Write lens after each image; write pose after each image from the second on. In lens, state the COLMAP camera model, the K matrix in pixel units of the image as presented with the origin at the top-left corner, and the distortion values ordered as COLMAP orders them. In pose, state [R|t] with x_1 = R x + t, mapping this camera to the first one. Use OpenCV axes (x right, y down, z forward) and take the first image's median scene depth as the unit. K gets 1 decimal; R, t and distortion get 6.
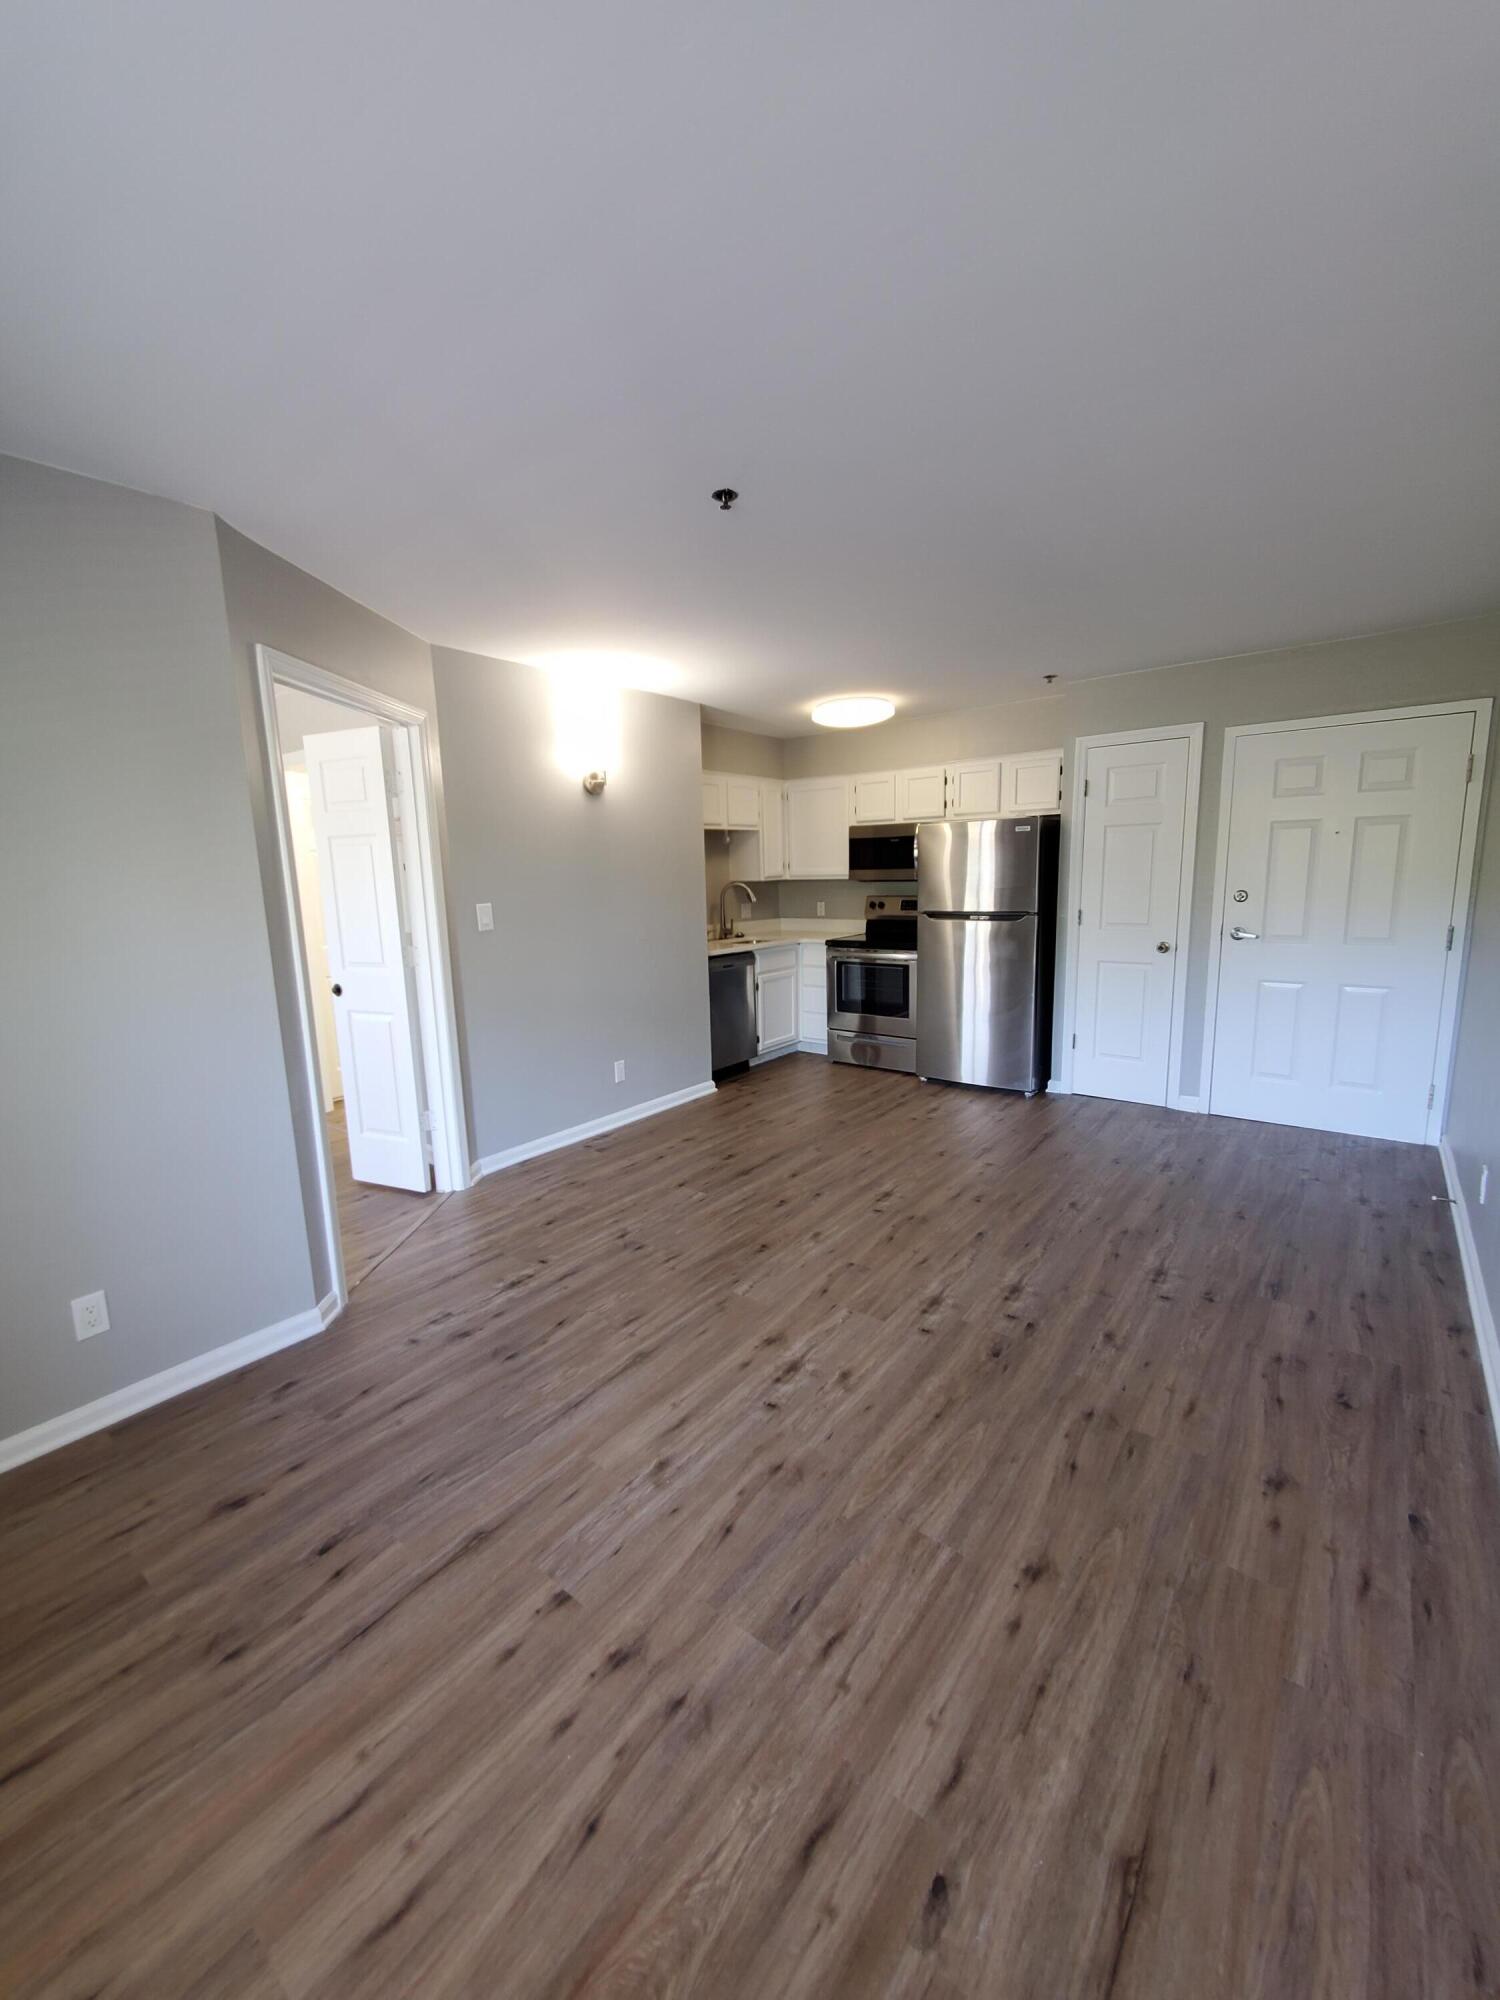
lens RADIAL K [[789.6, 0, 742.2], [0, 789.6, 998.2], [0, 0, 1]] dist [0.000714, -0.000843]
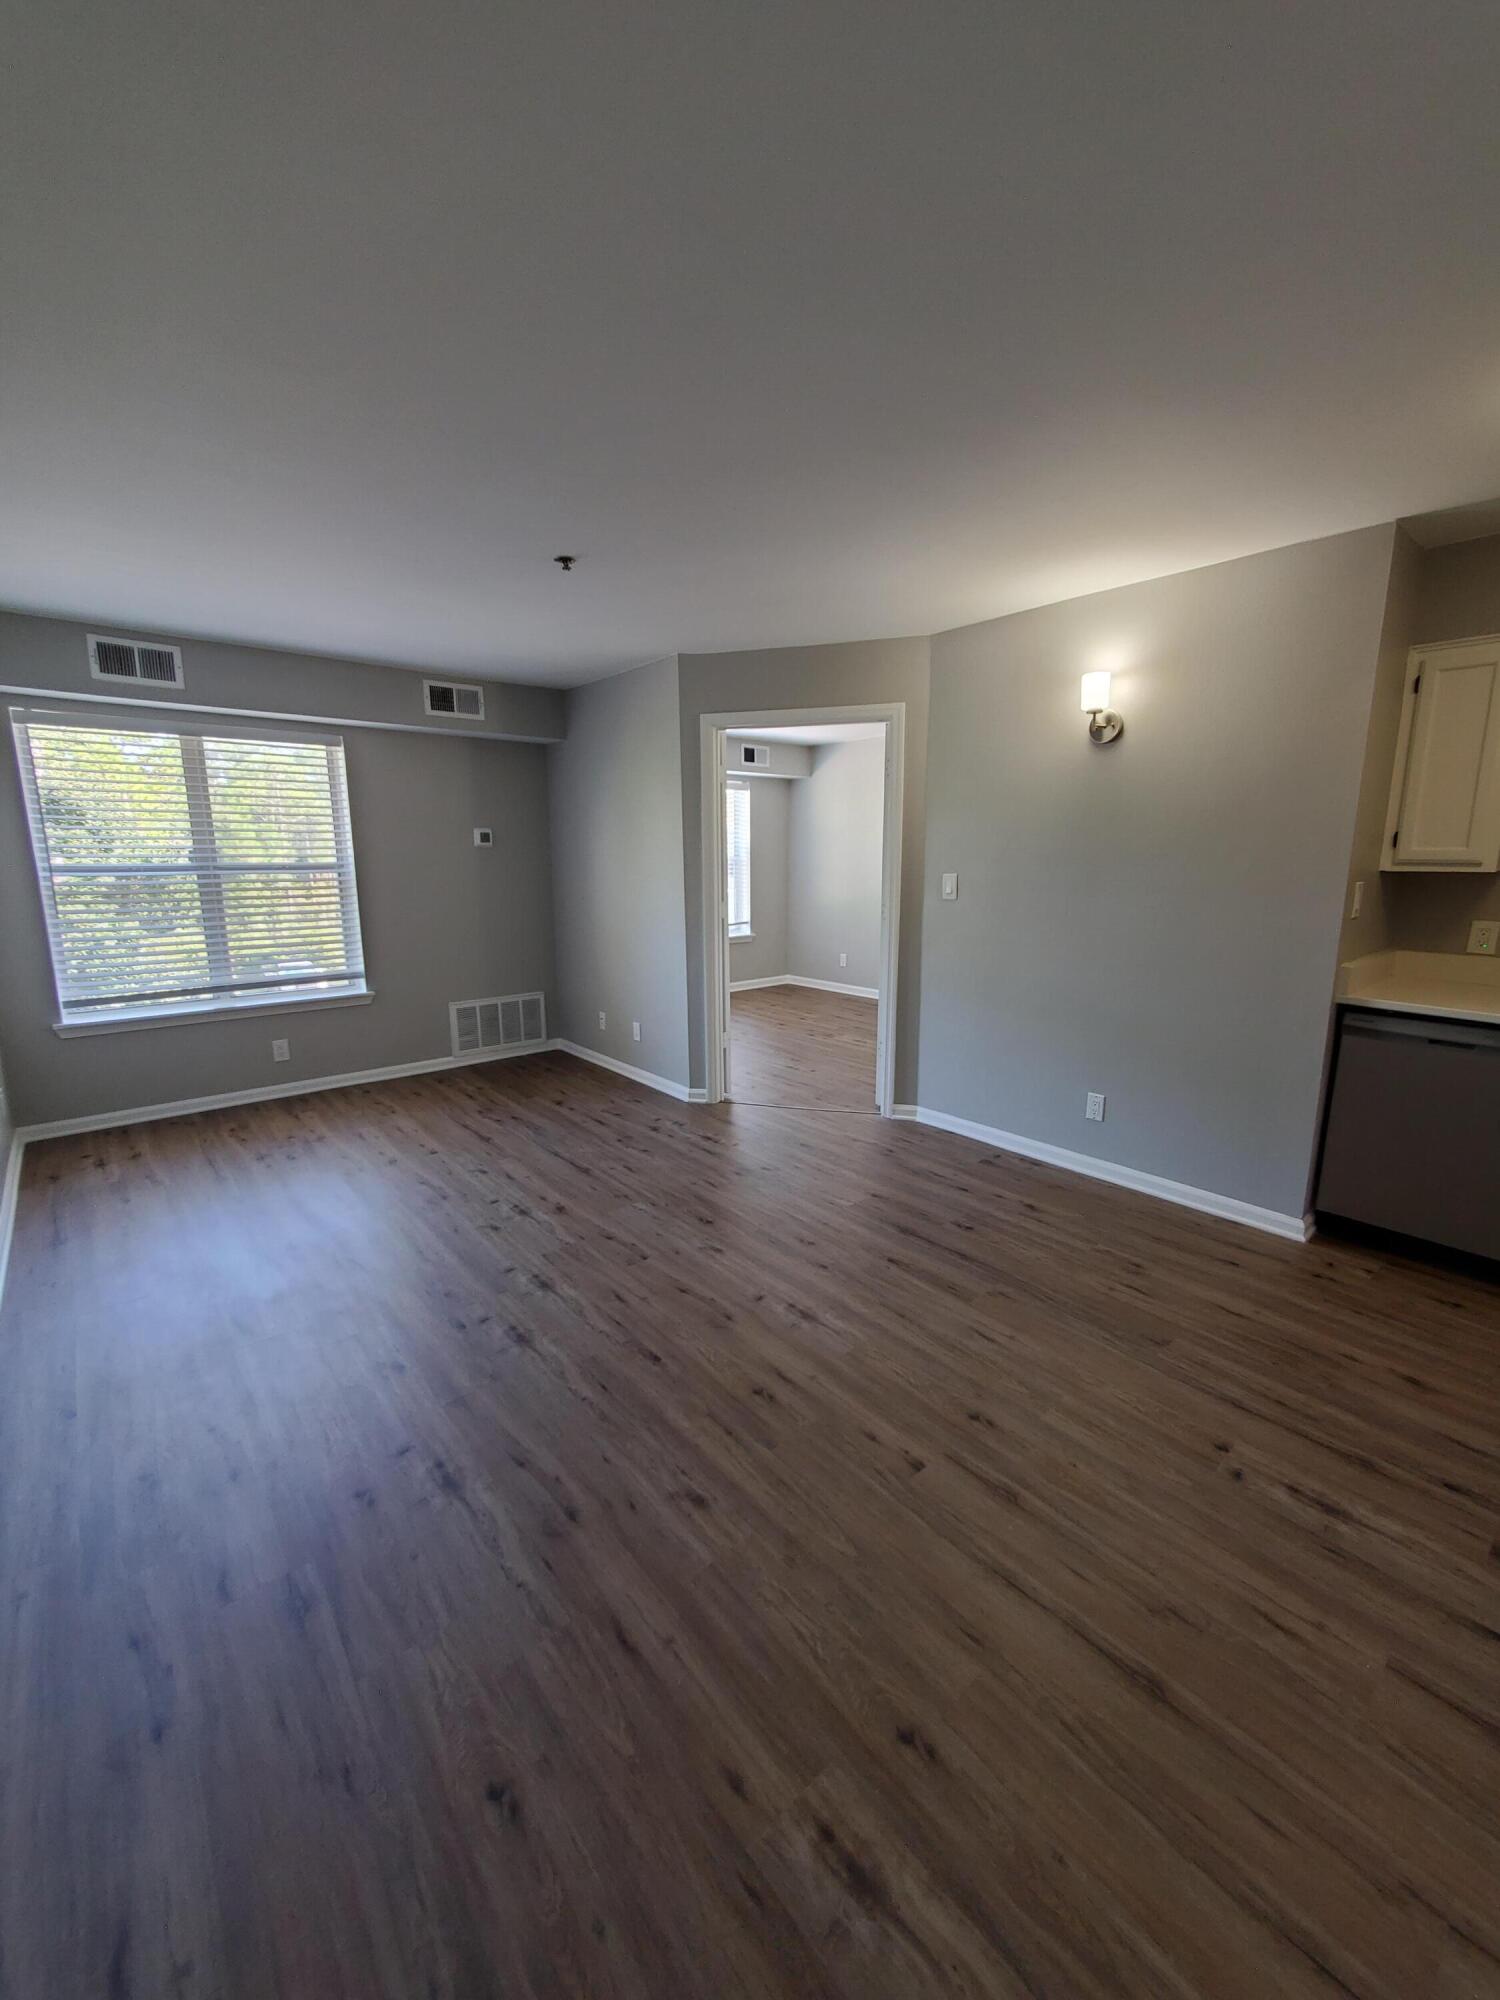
lens RADIAL K [[789.6, 0, 742.2], [0, 789.6, 998.2], [0, 0, 1]] dist [0.000714, -0.000843]
pose [[-0.200092, 0.210007, -0.957006, 1.026259], [-0.146970, 0.959274, 0.241234, -0.234580], [0.968691, 0.188920, -0.161078, 1.269649]]
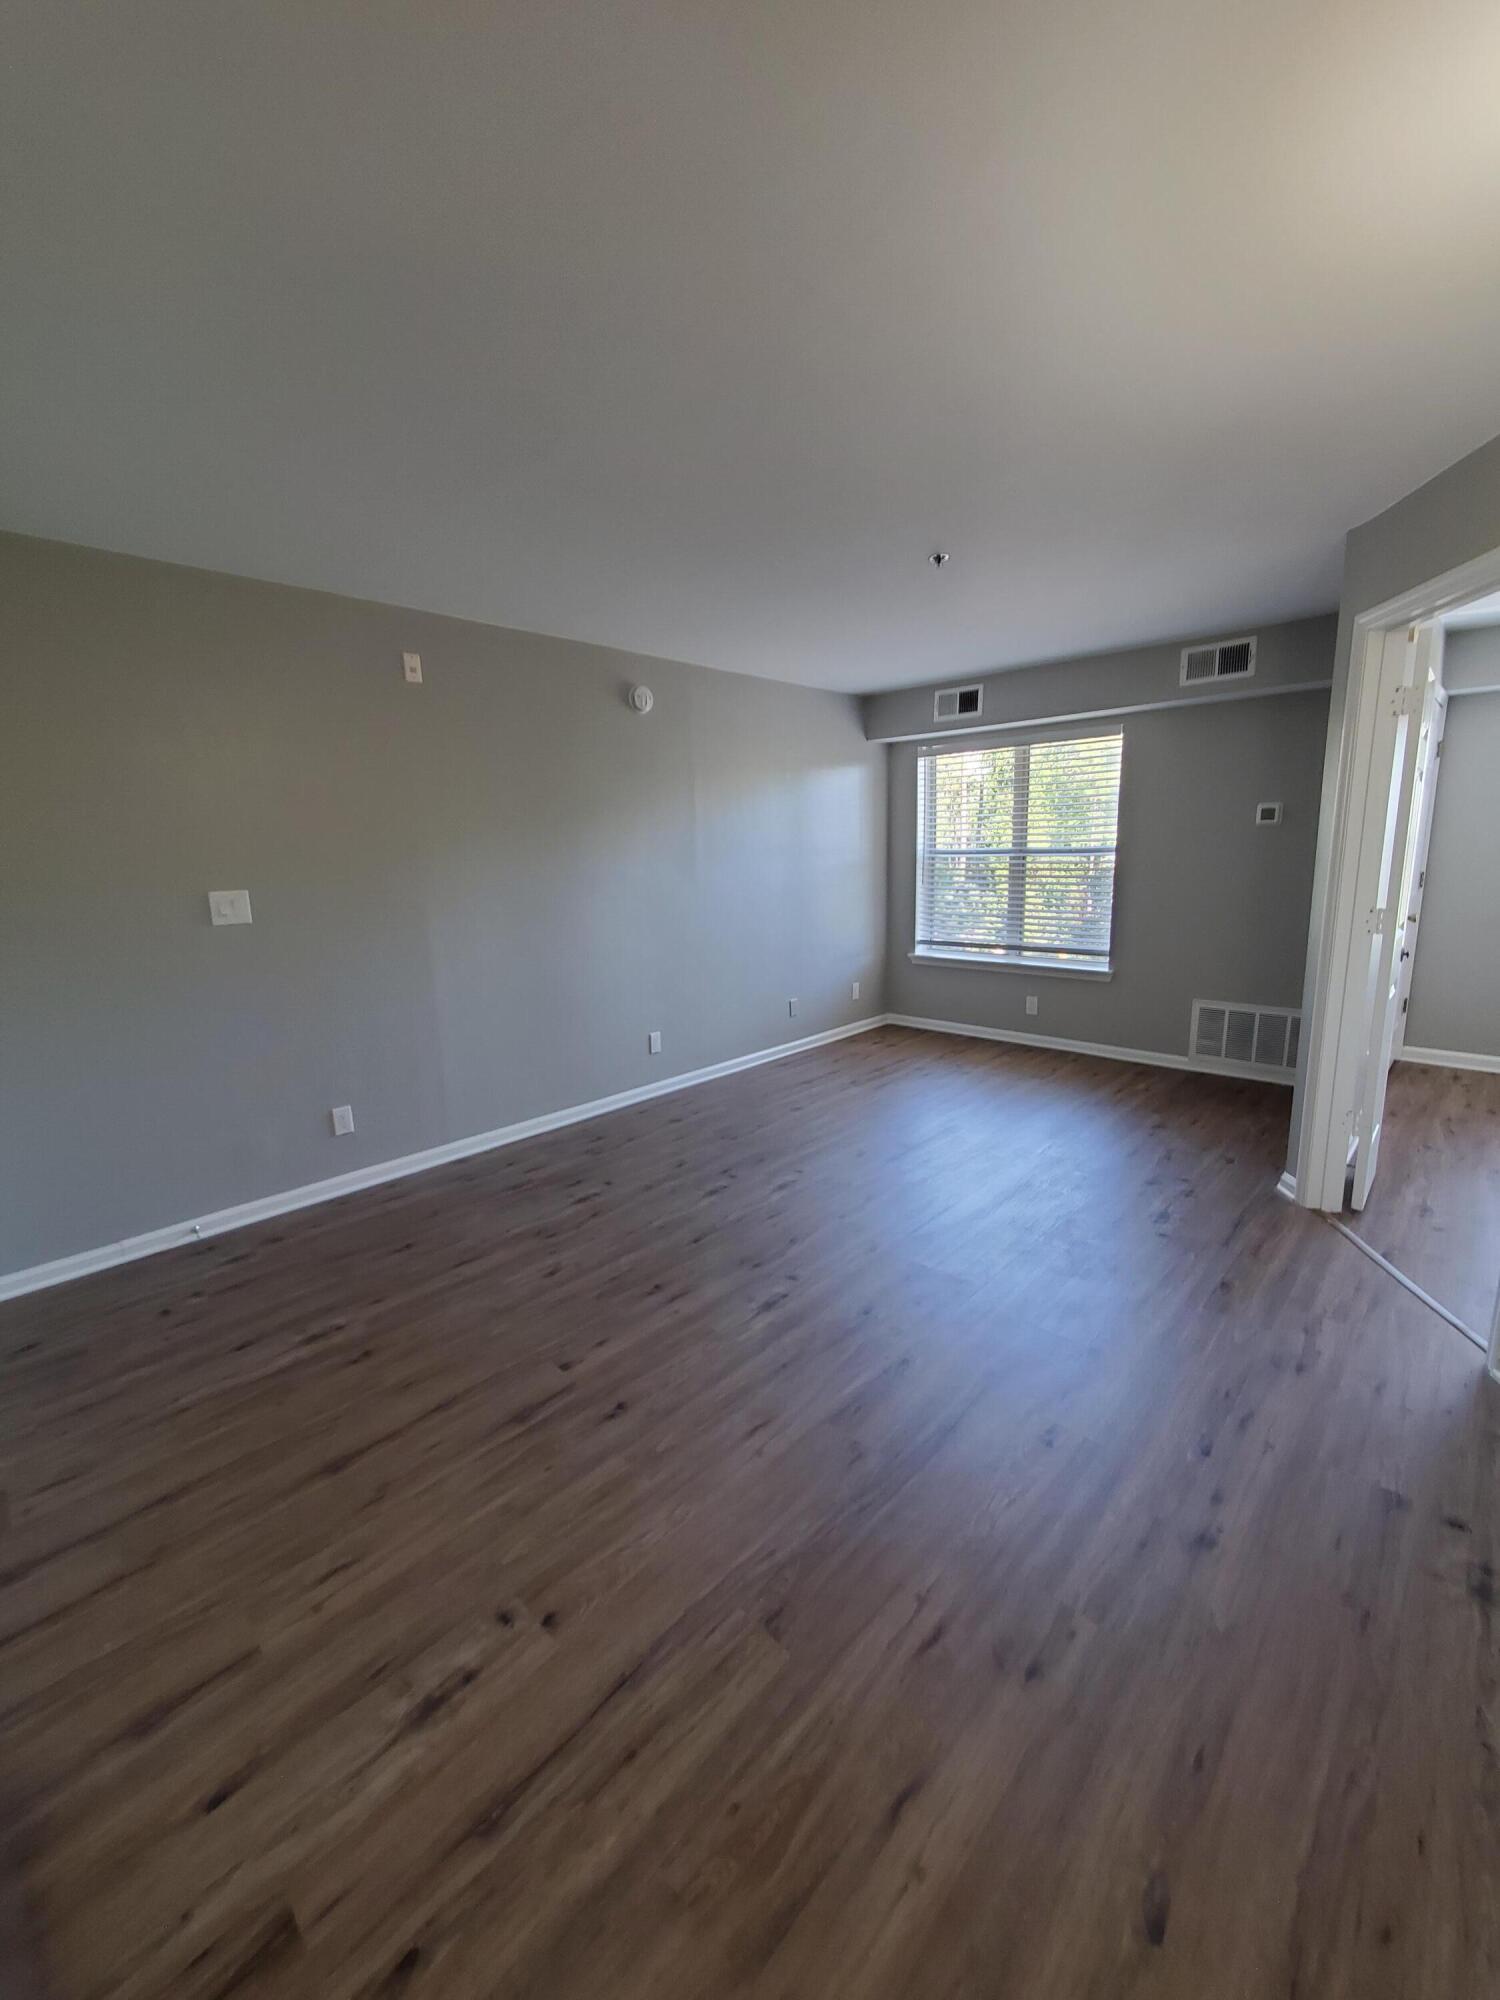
lens RADIAL K [[788.9, 0, 746.0], [0, 788.9, 1003.8], [0, 0, 1]] dist [0.004930, 0.000139]
pose [[-0.994184, 0.038923, 0.100419, 0.153568], [0.071296, 0.936705, 0.342784, -0.318550], [-0.080721, 0.347949, -0.934032, 1.990576]]
